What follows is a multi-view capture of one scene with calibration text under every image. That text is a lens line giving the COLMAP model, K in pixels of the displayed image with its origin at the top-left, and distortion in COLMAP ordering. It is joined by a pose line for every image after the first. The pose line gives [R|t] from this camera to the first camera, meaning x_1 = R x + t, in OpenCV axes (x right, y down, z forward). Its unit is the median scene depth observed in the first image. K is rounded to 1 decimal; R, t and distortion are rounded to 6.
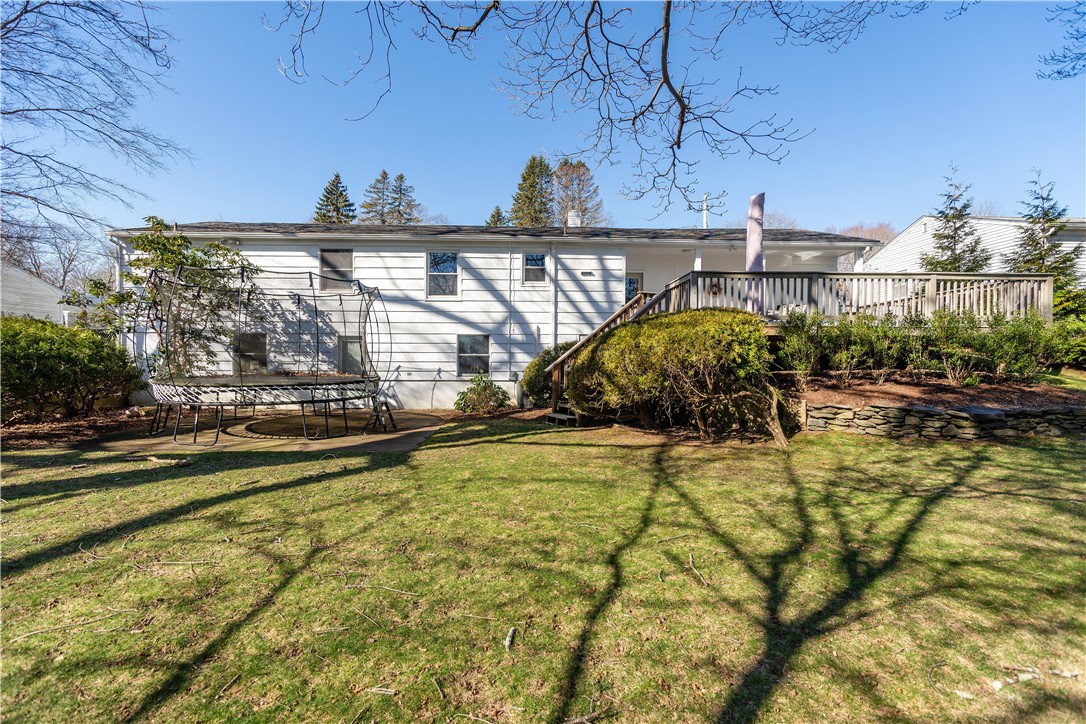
lens RADIAL K [[495.9, 0, 545.8], [0, 495.9, 335.1], [0, 0, 1]] dist [-0.003298, -0.000169]
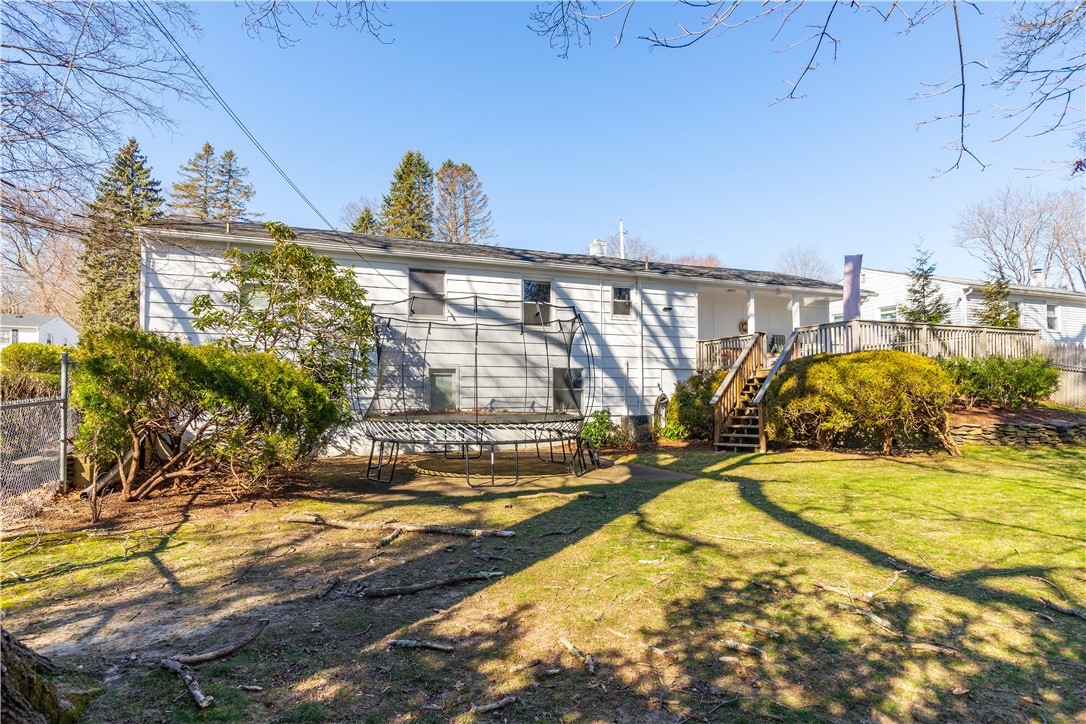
lens RADIAL K [[592.6, 0, 543.0], [0, 592.6, 362.0], [0, 0, 1]] dist [0.001220, 0.000218]
pose [[0.933617, 0.010892, 0.358108, -0.596724], [-0.009446, 0.999939, -0.005788, -0.005122], [-0.358149, 0.002021, 0.933662, -0.053350]]
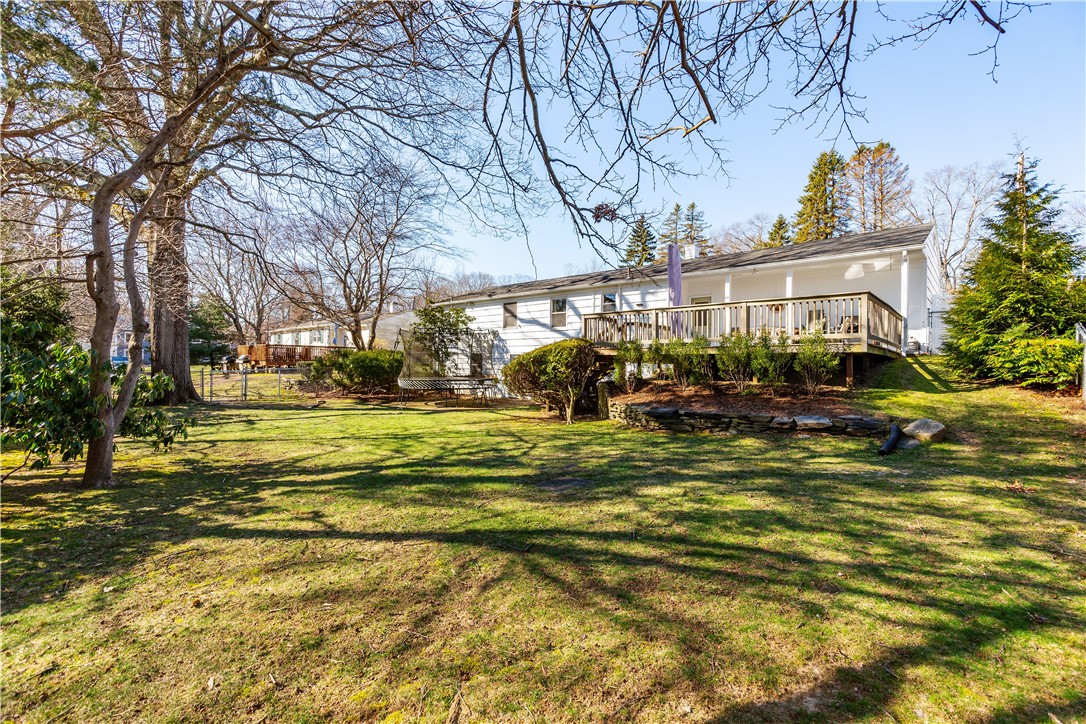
lens RADIAL K [[512.6, 0, 543.0], [0, 512.6, 362.0], [0, 0, 1]] dist [-0.001164, 0.000338]
pose [[0.728638, -0.004441, -0.684884, 0.862461], [0.021901, 0.999619, 0.016819, 0.005122], [0.684549, -0.027255, 0.728458, -0.219312]]
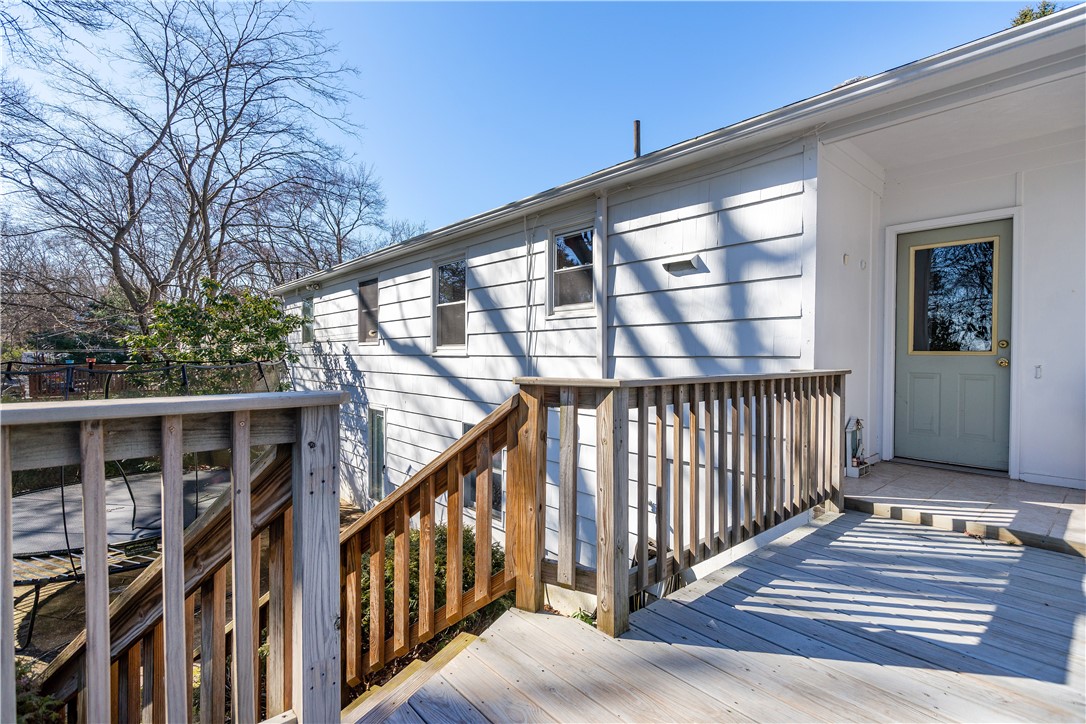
lens RADIAL K [[512.6, 0, 543.0], [0, 512.6, 362.0], [0, 0, 1]] dist [-0.001164, 0.000338]
pose [[0.621997, 0.009759, -0.782959, 0.281118], [0.019257, 0.999429, 0.027755, -0.075120], [0.782783, -0.032341, 0.621454, 0.731498]]
